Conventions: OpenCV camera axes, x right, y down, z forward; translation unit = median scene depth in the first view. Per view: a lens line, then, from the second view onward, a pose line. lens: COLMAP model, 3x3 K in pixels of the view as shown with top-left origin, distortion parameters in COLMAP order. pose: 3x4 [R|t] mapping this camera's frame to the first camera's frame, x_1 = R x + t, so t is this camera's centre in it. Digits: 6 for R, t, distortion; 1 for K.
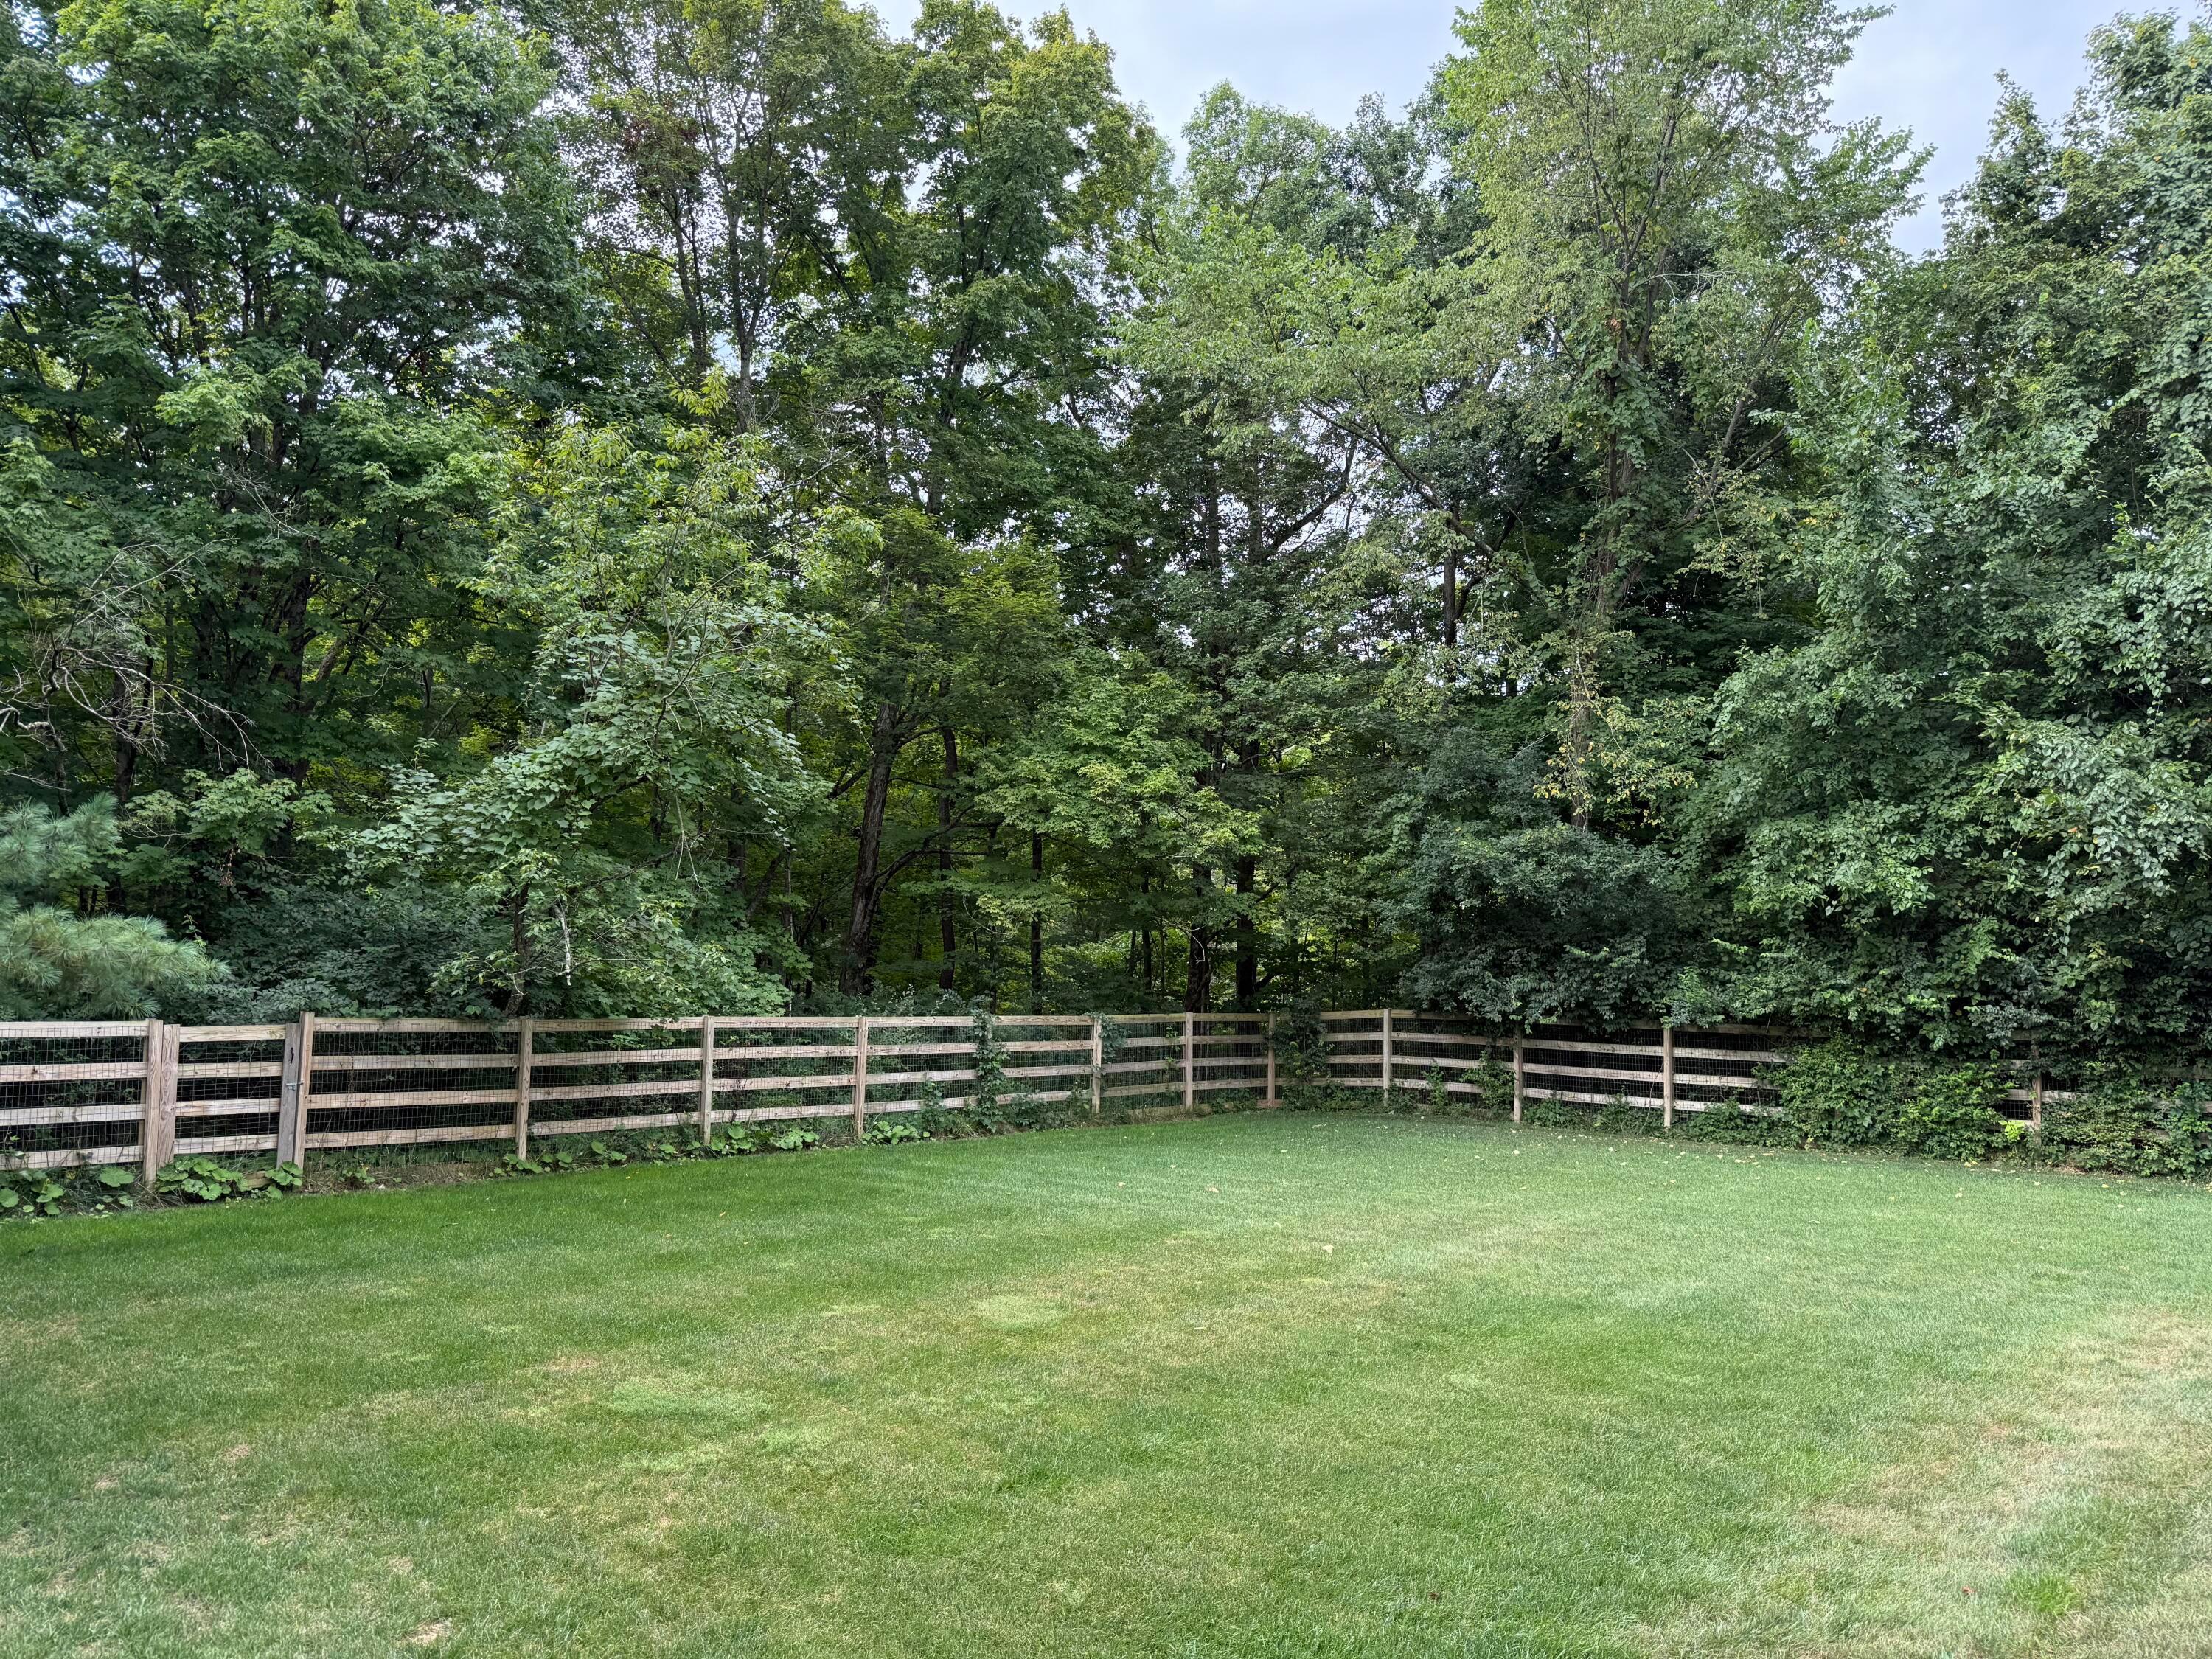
lens RADIAL K [[1549.7, 0, 1095.3], [0, 1549.7, 838.9], [0, 0, 1]] dist [0.067874, -0.094277]
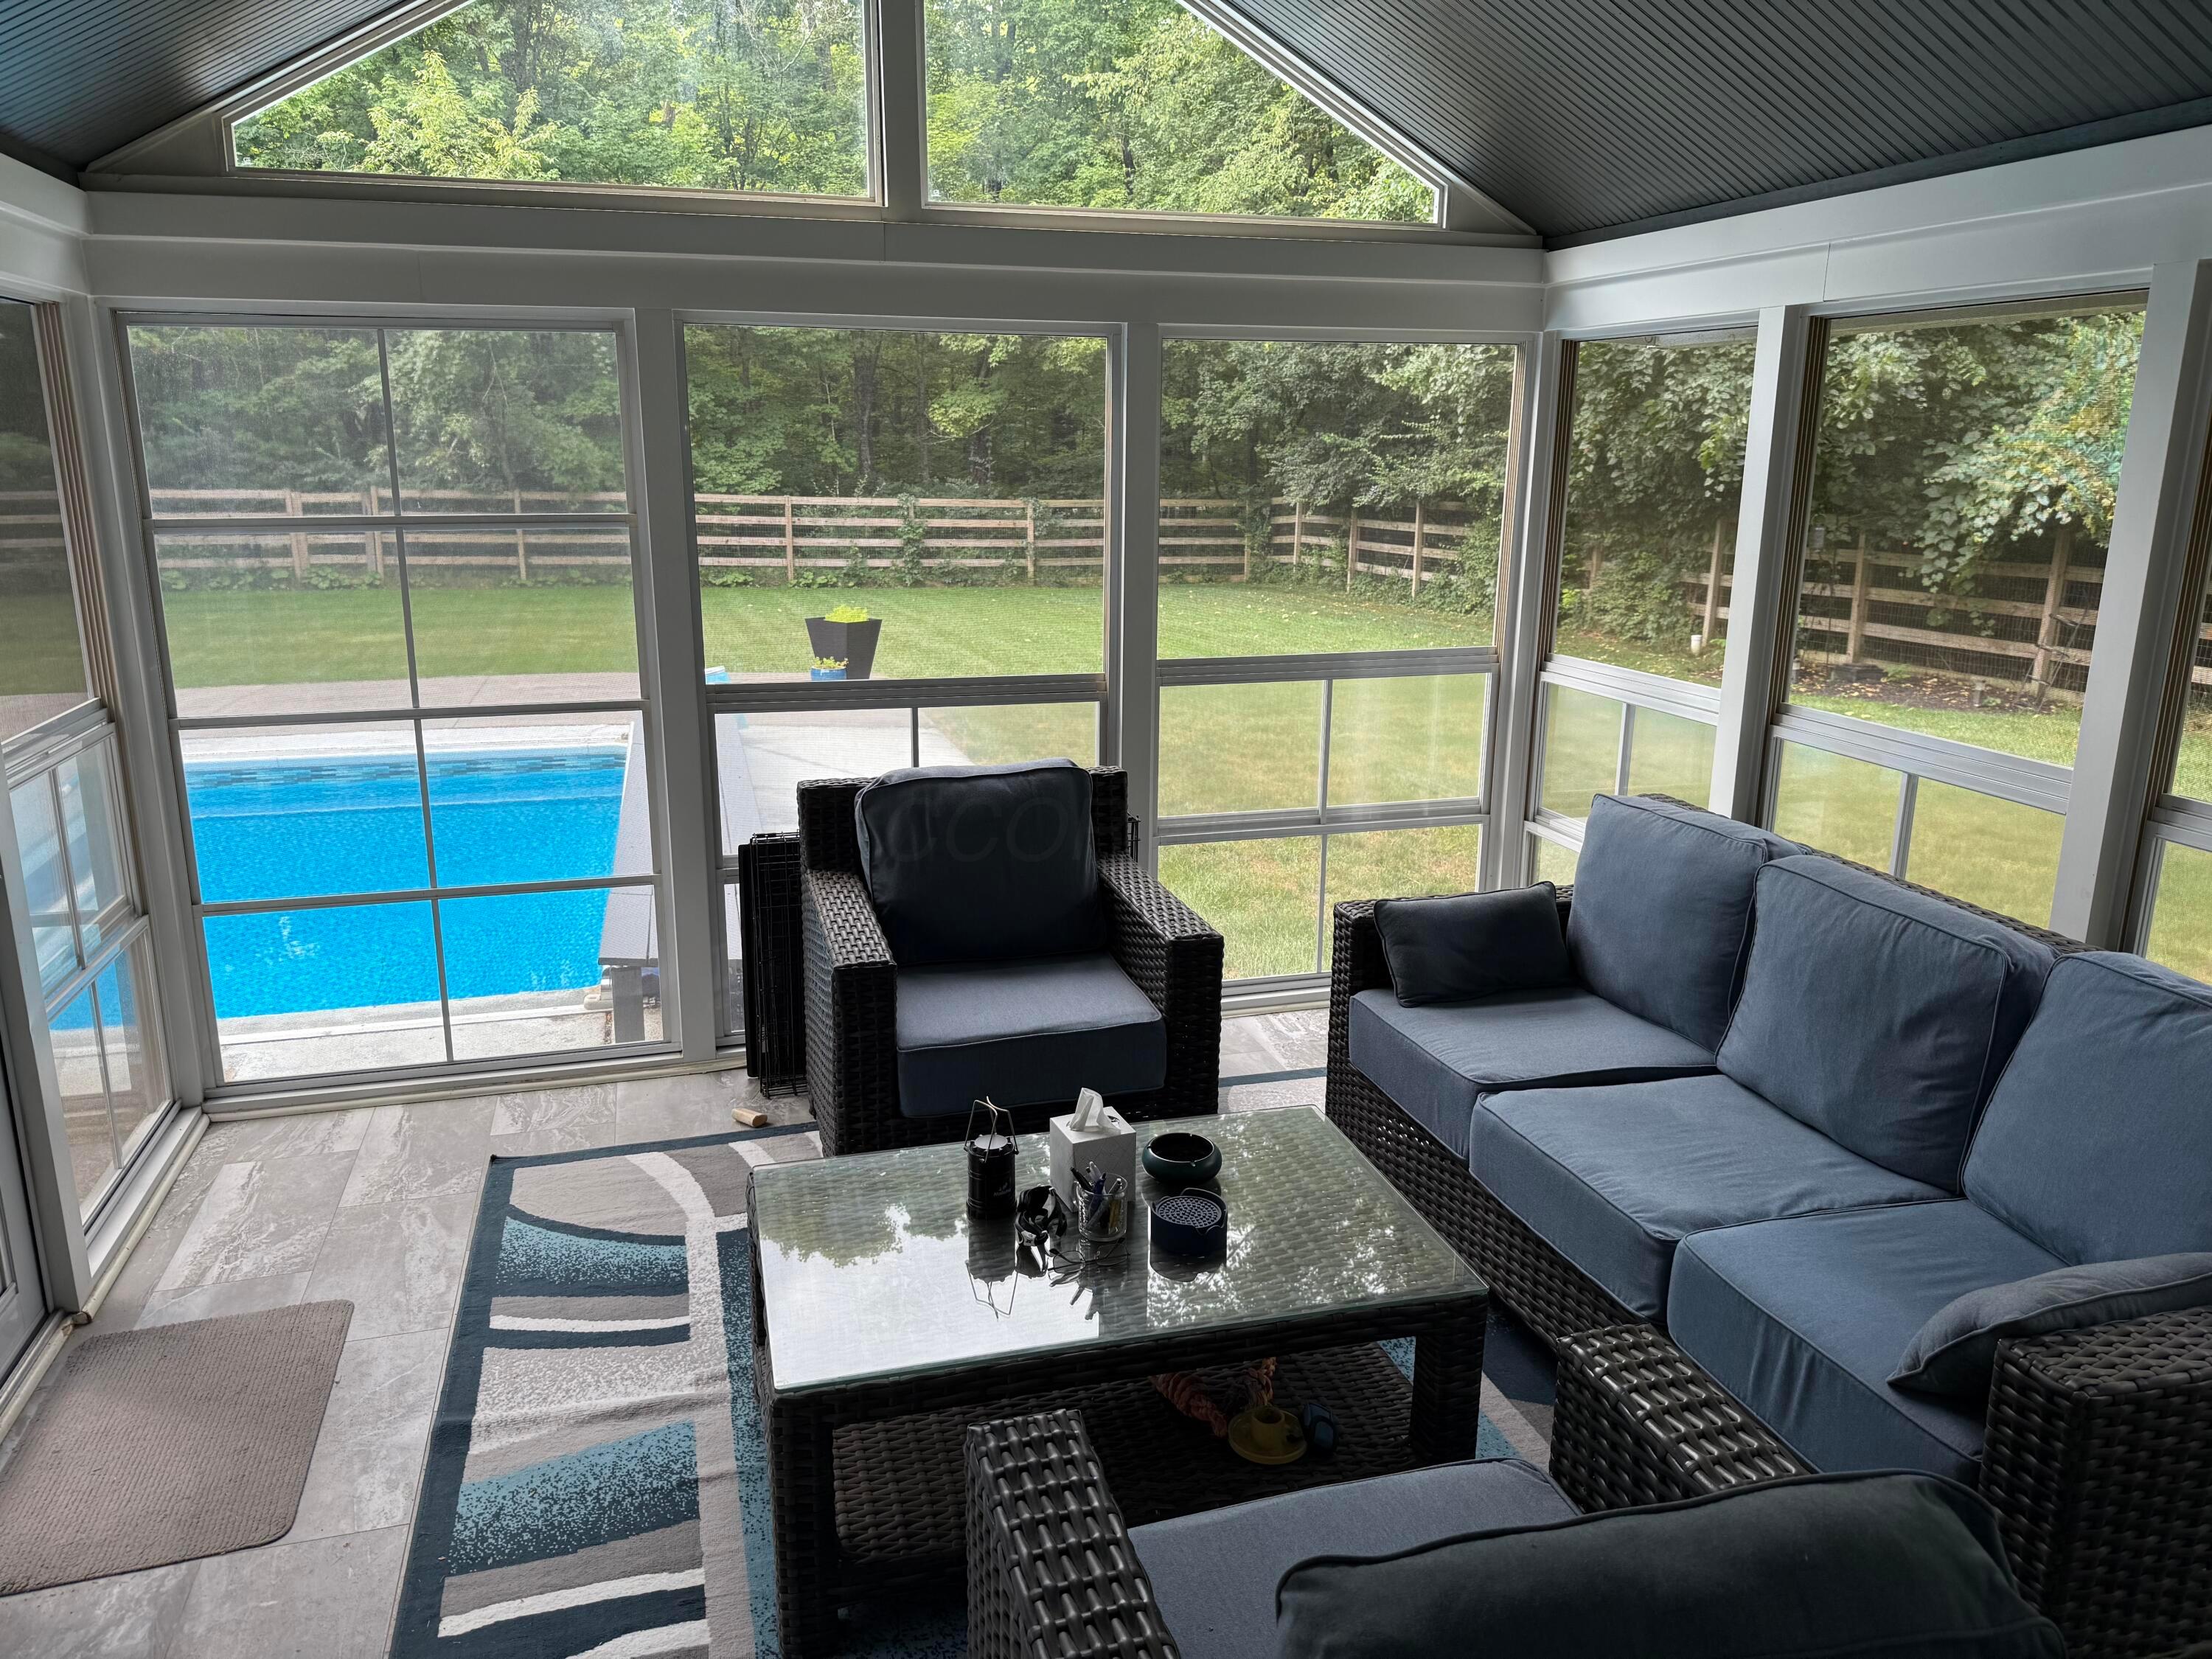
lens RADIAL K [[1549.7, 0, 1112.8], [0, 1549.7, 829.9], [0, 0, 1]] dist [0.067874, -0.094277]
pose [[0.872082, 0.100726, -0.478882, 0.888413], [0.047970, 0.956278, 0.288497, 0.011589], [0.487004, -0.274565, 0.829121, -0.116941]]
